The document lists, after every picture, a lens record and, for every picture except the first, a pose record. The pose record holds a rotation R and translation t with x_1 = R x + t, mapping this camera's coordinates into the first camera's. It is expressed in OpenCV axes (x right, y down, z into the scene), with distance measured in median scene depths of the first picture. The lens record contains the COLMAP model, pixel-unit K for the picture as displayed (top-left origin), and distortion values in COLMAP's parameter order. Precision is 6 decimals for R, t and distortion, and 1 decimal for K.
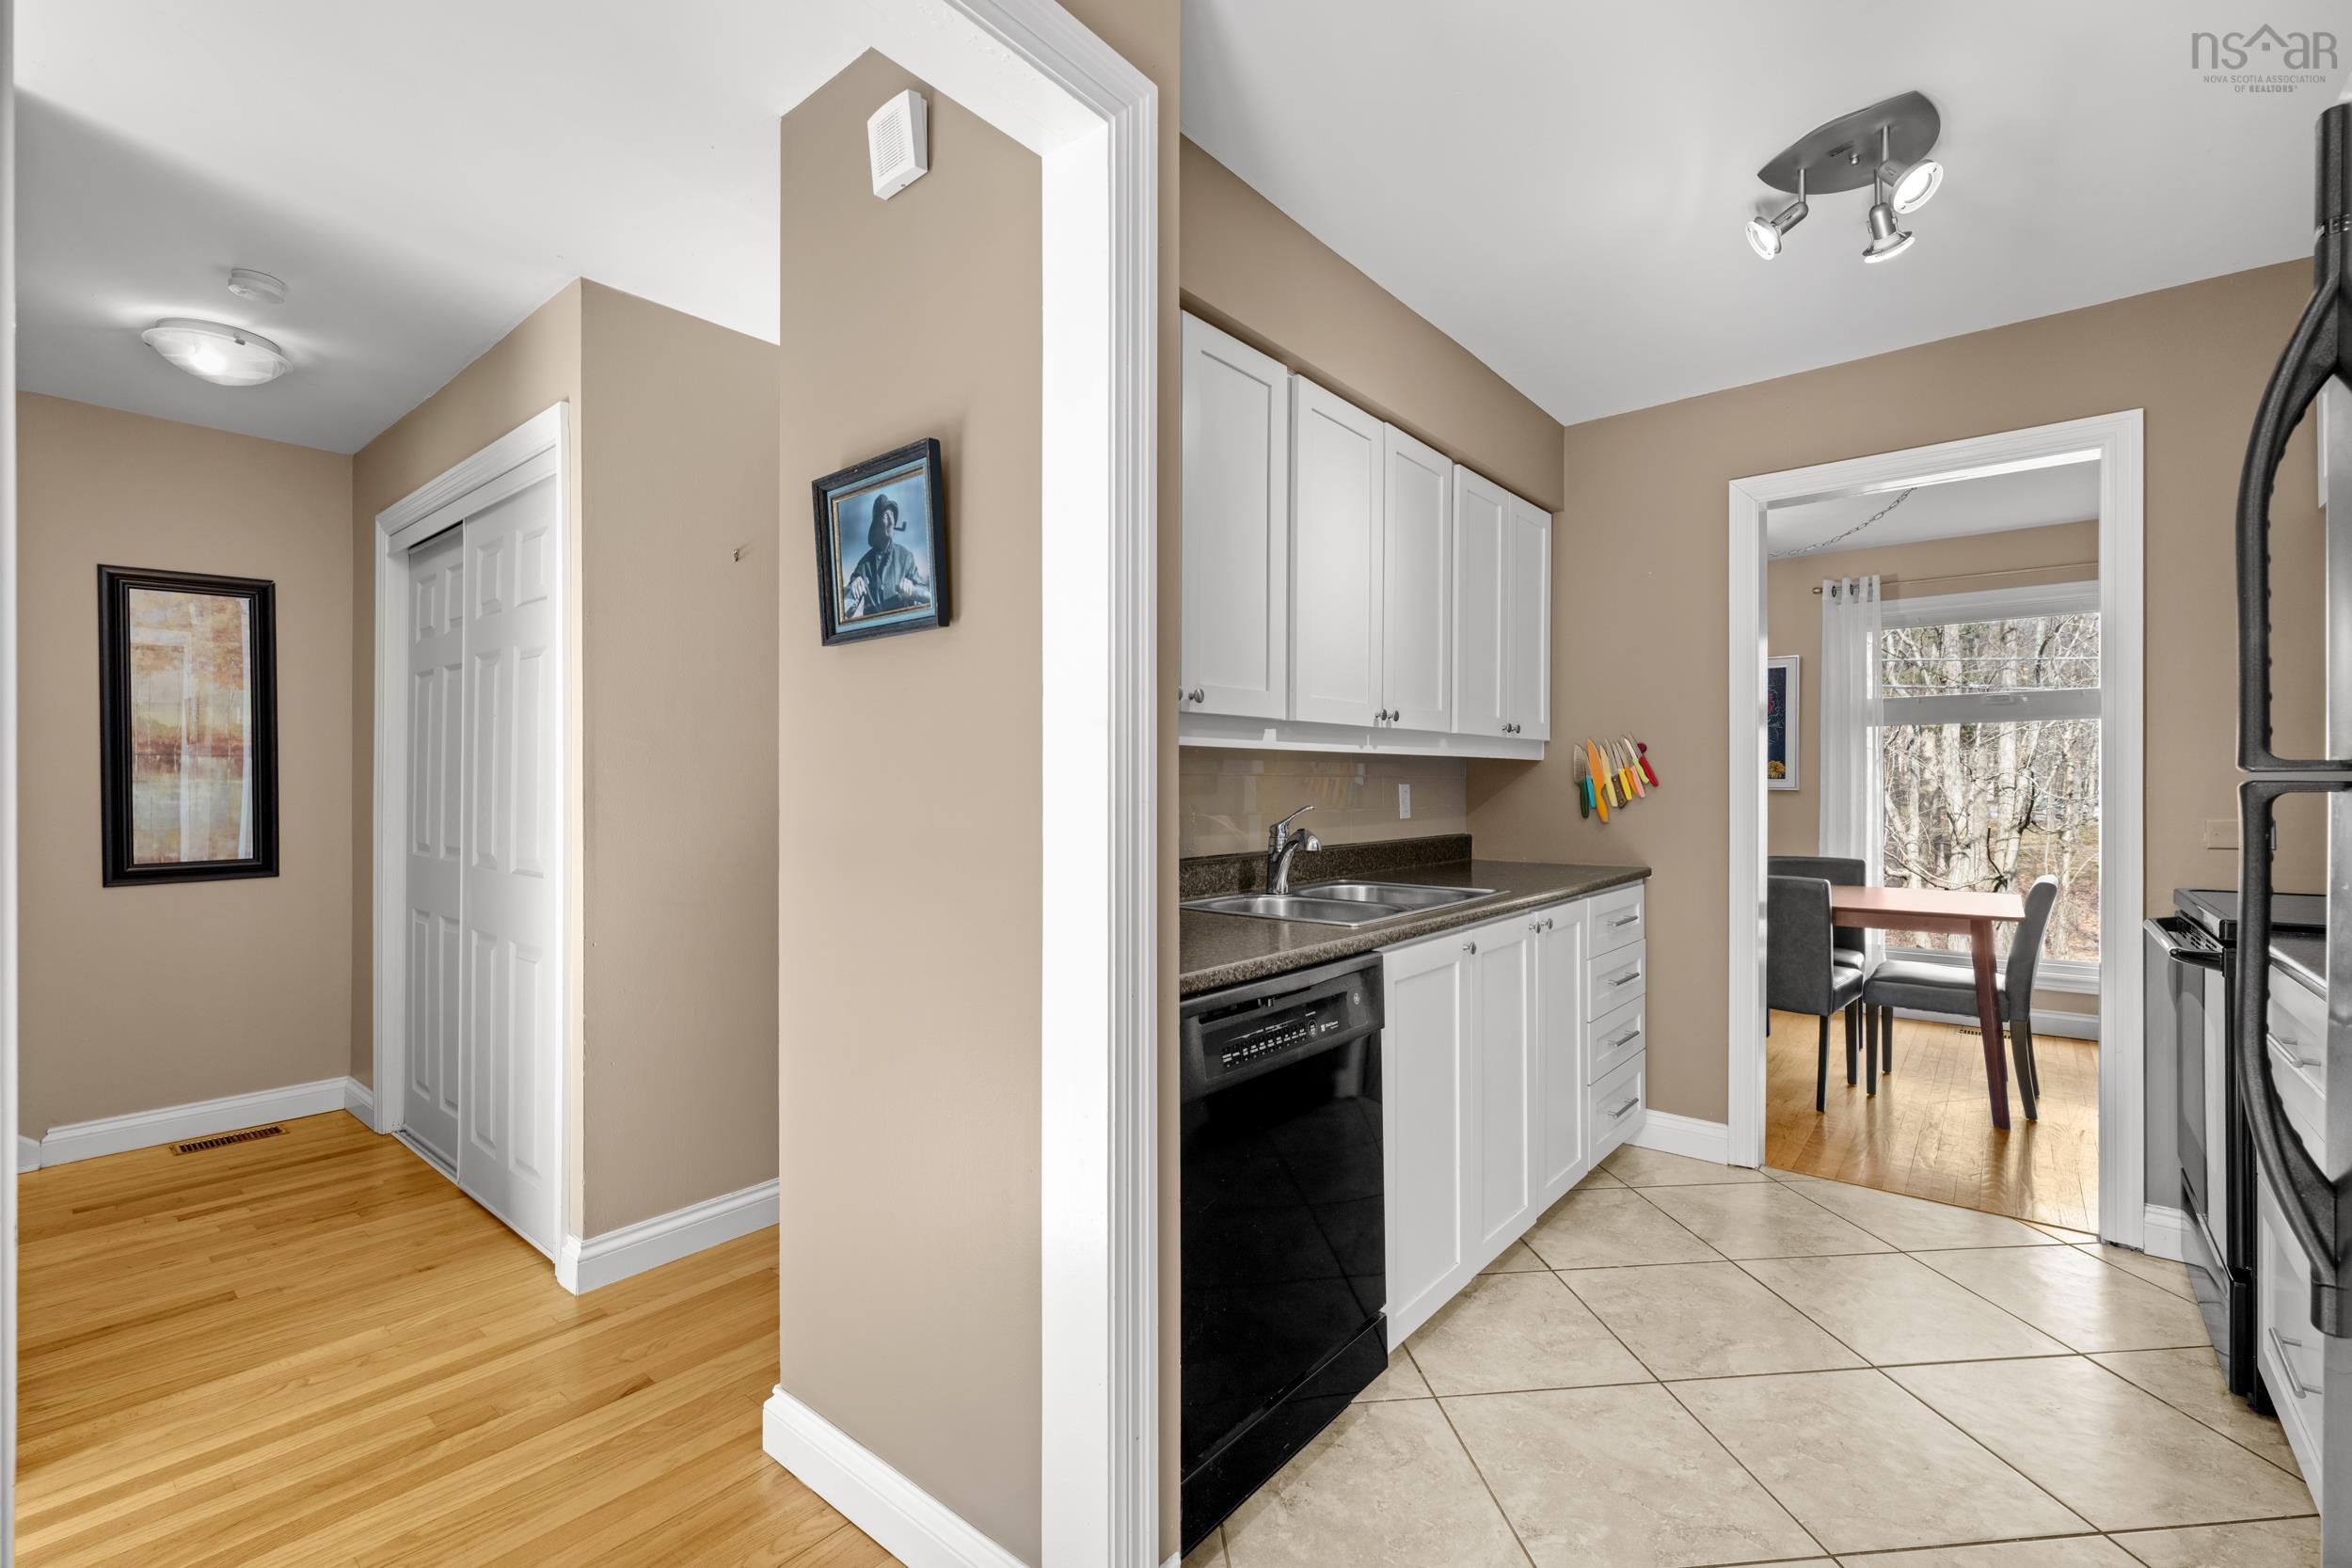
lens RADIAL K [[1032.2, 0, 1176.0], [0, 1032.2, 784.0], [0, 0, 1]] dist [-0.002157, -0.000114]
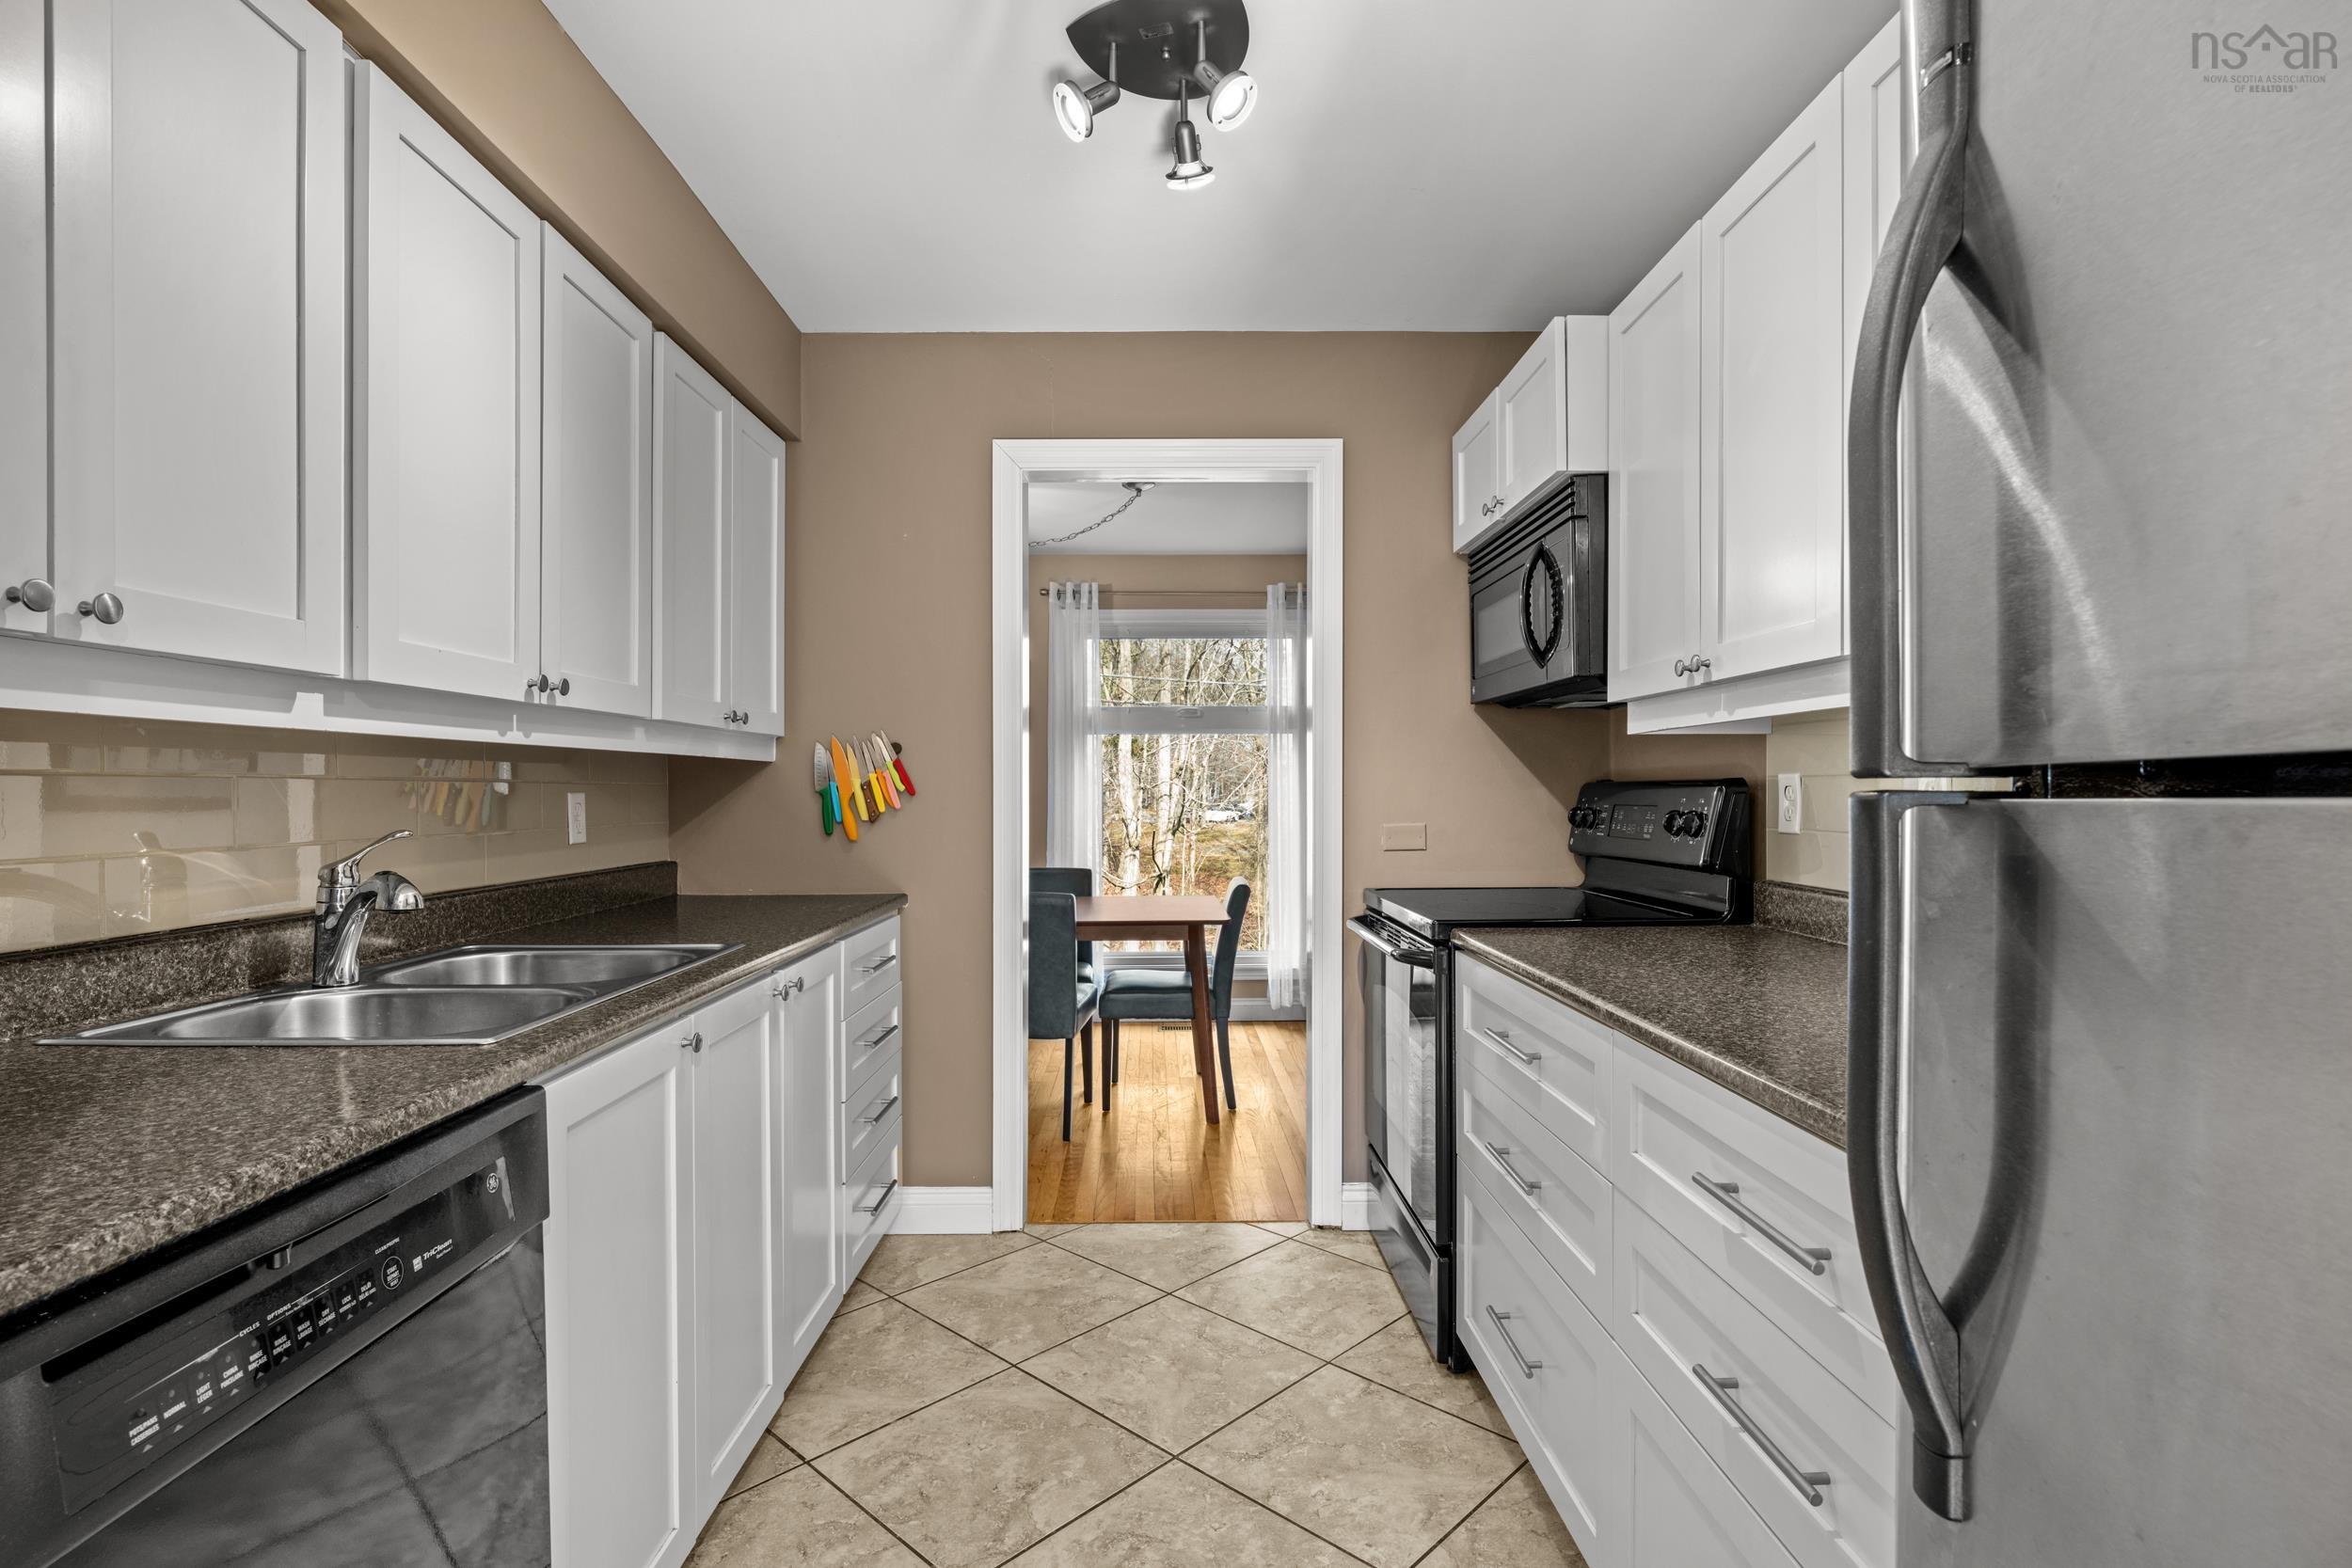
lens RADIAL K [[1135.5, 0, 1177.1], [0, 1135.5, 800.8], [0, 0, 1]] dist [-0.002541, 0.000095]
pose [[0.759302, -0.005613, 0.650714, 0.039822], [0.000260, 0.999965, 0.008323, -0.000978], [-0.650738, -0.006150, 0.759277, 0.200057]]
